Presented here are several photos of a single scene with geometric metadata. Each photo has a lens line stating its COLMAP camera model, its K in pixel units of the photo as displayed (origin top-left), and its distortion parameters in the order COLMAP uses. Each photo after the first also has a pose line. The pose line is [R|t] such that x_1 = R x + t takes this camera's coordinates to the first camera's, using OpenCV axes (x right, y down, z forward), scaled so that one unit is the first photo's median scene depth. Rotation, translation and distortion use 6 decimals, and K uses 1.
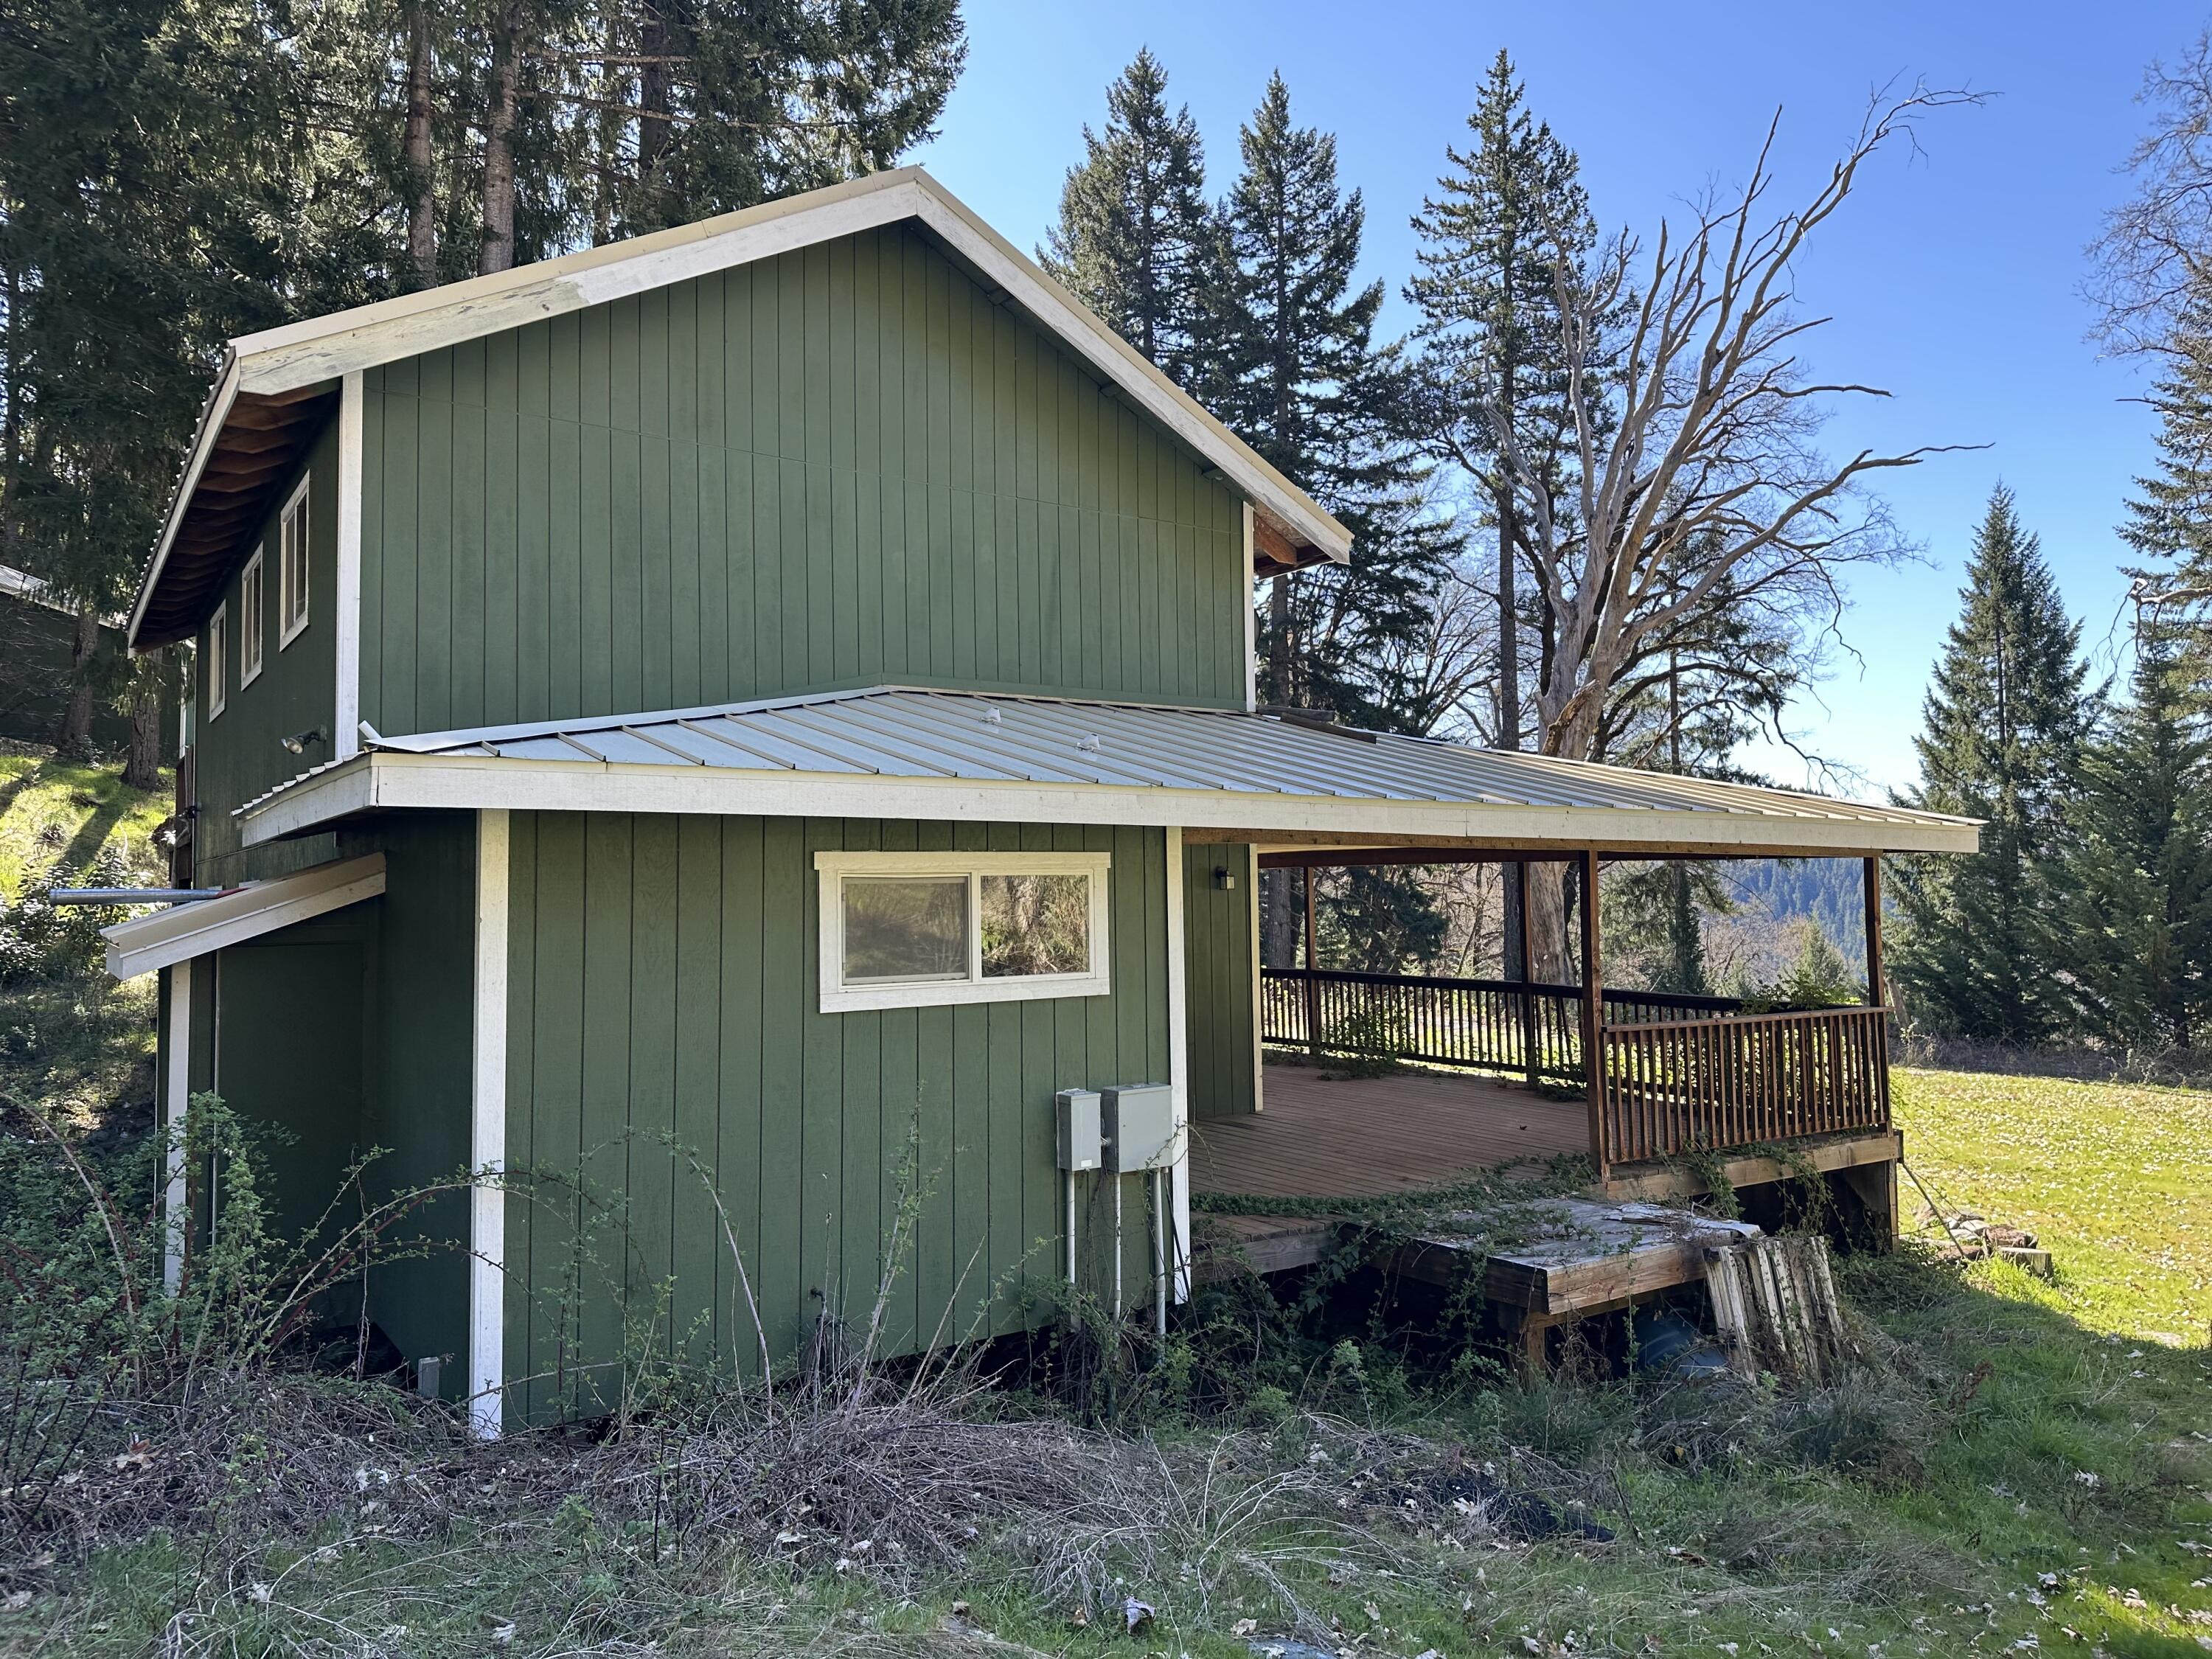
lens RADIAL K [[1571.3, 0, 1092.0], [0, 1571.3, 820.6], [0, 0, 1]] dist [0.000322, -0.006236]
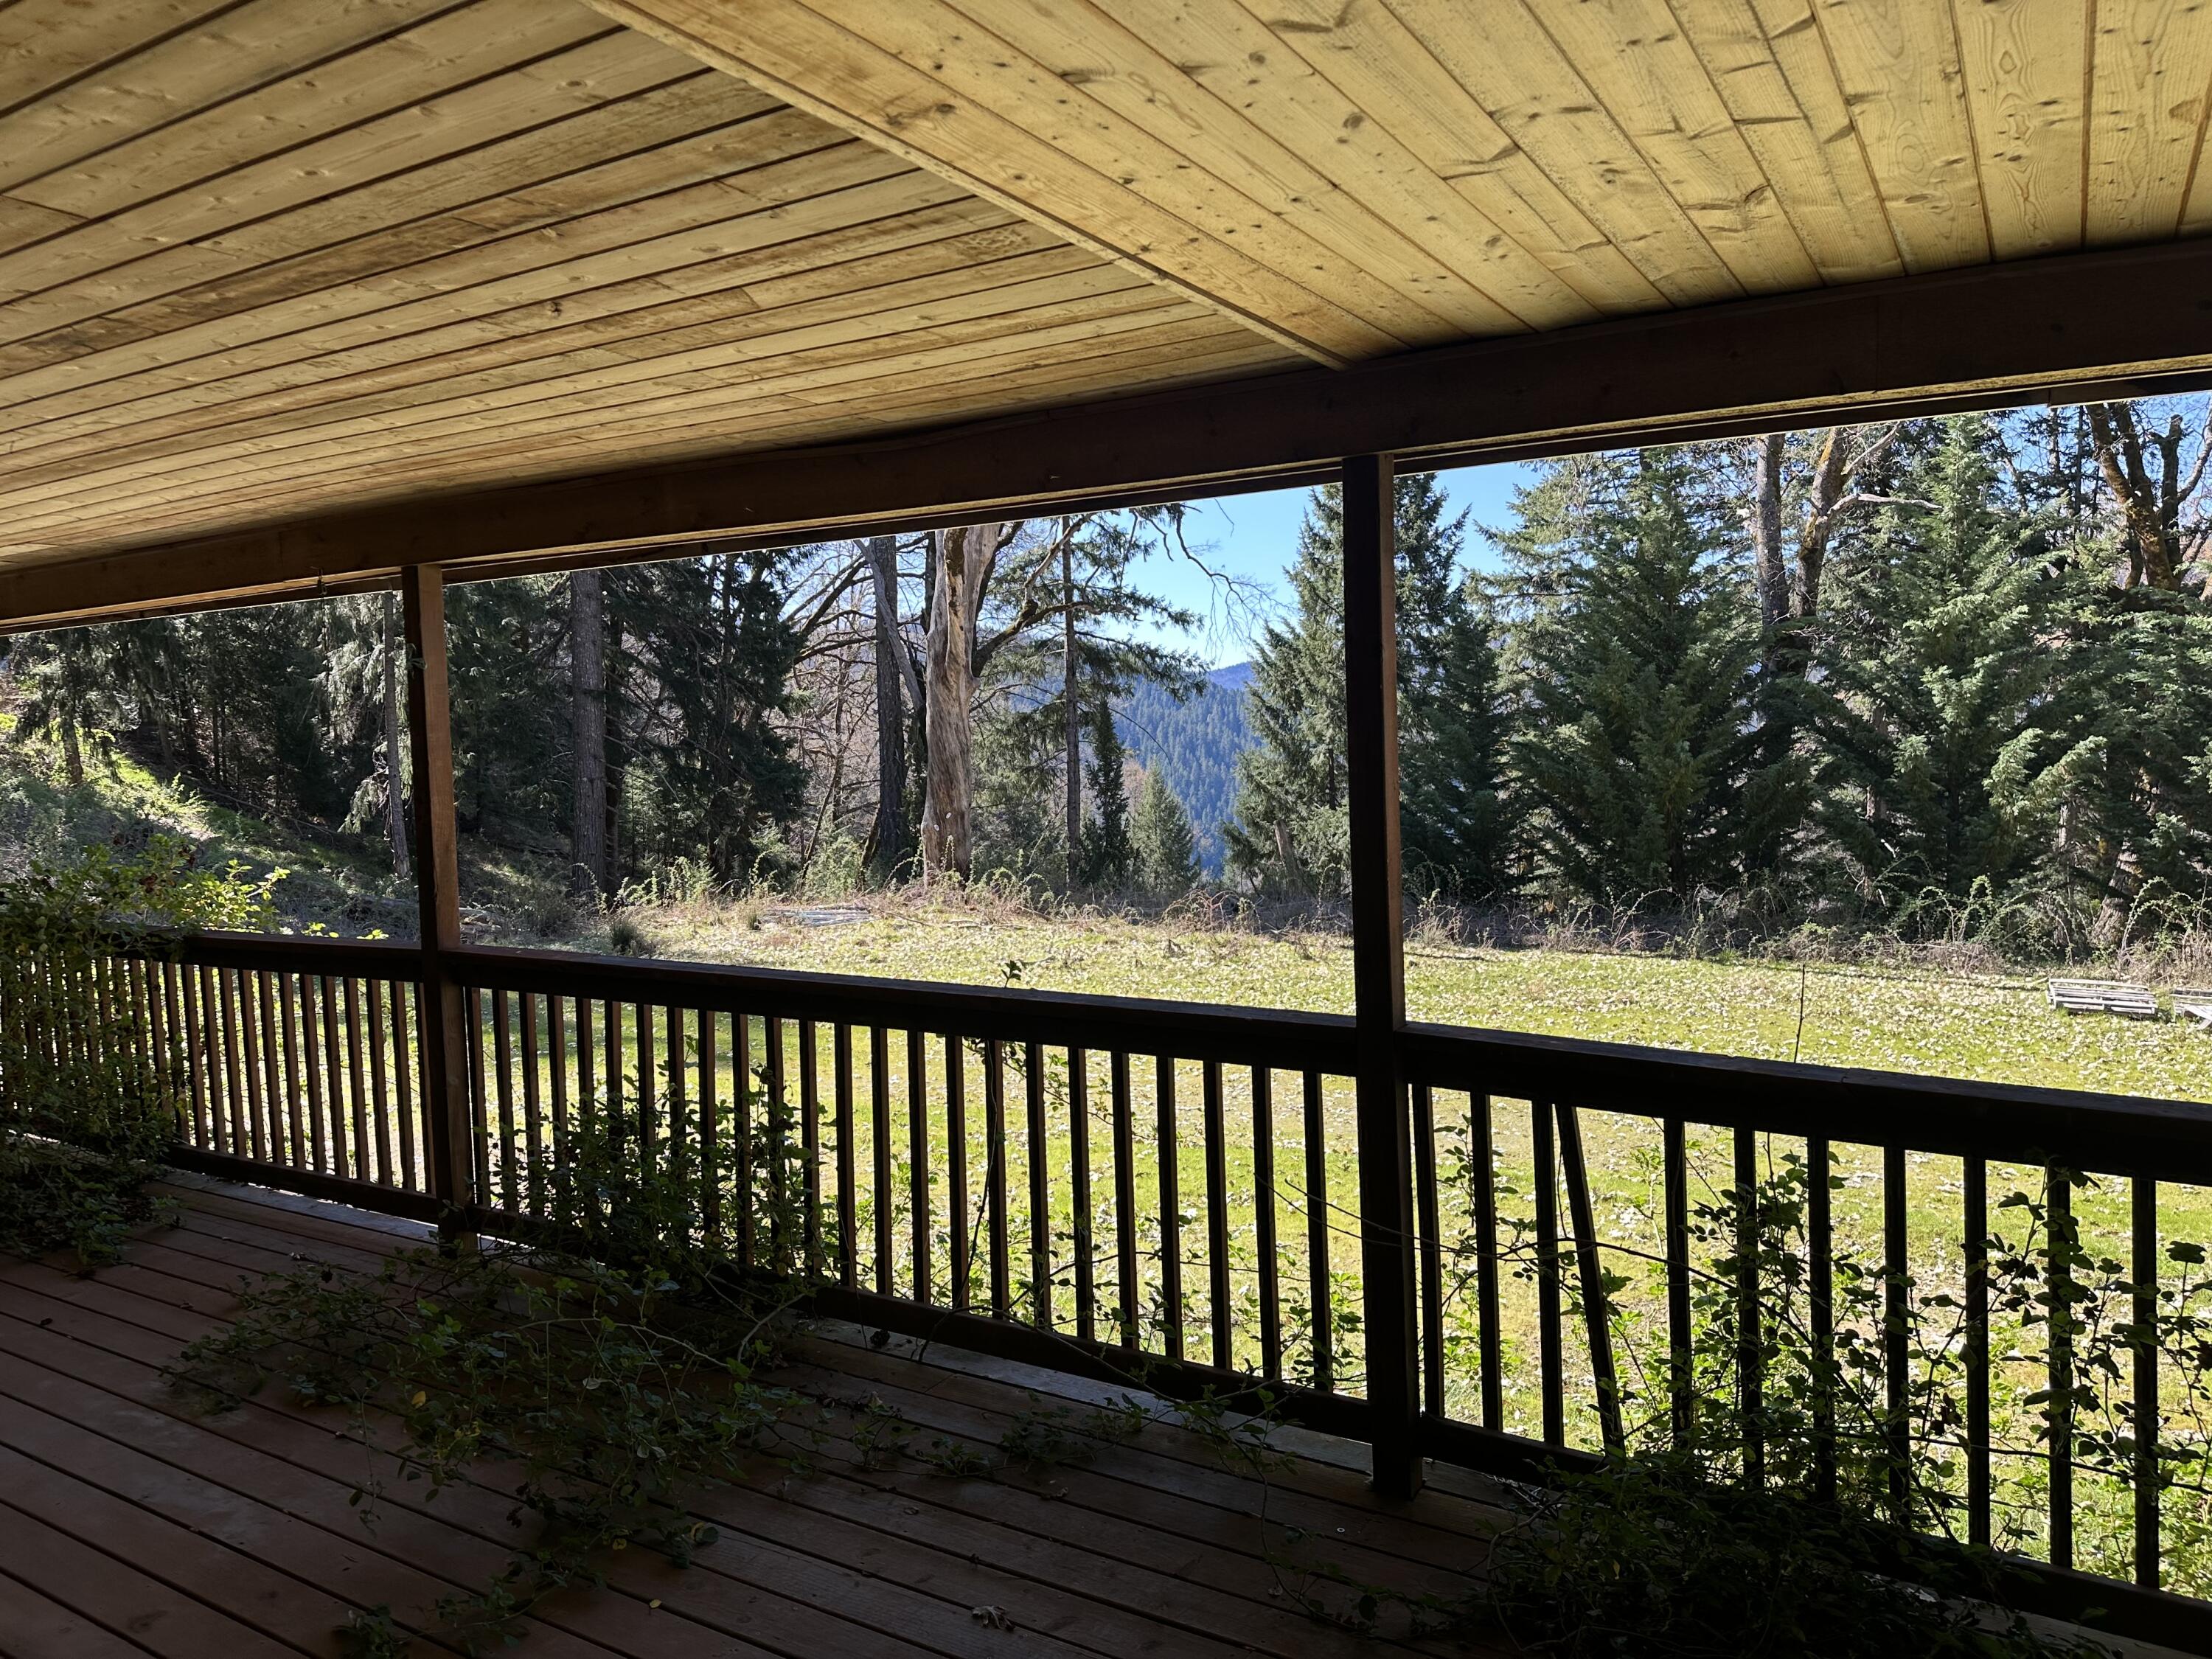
lens RADIAL K [[1555.6, 0, 1108.3], [0, 1555.6, 823.3], [0, 0, 1]] dist [0.169233, -0.219388]
pose [[0.912874, -0.037409, 0.406523, 0.038316], [-0.001806, 0.995413, 0.095655, 0.013322], [-0.408237, -0.088055, 0.908619, 0.198960]]
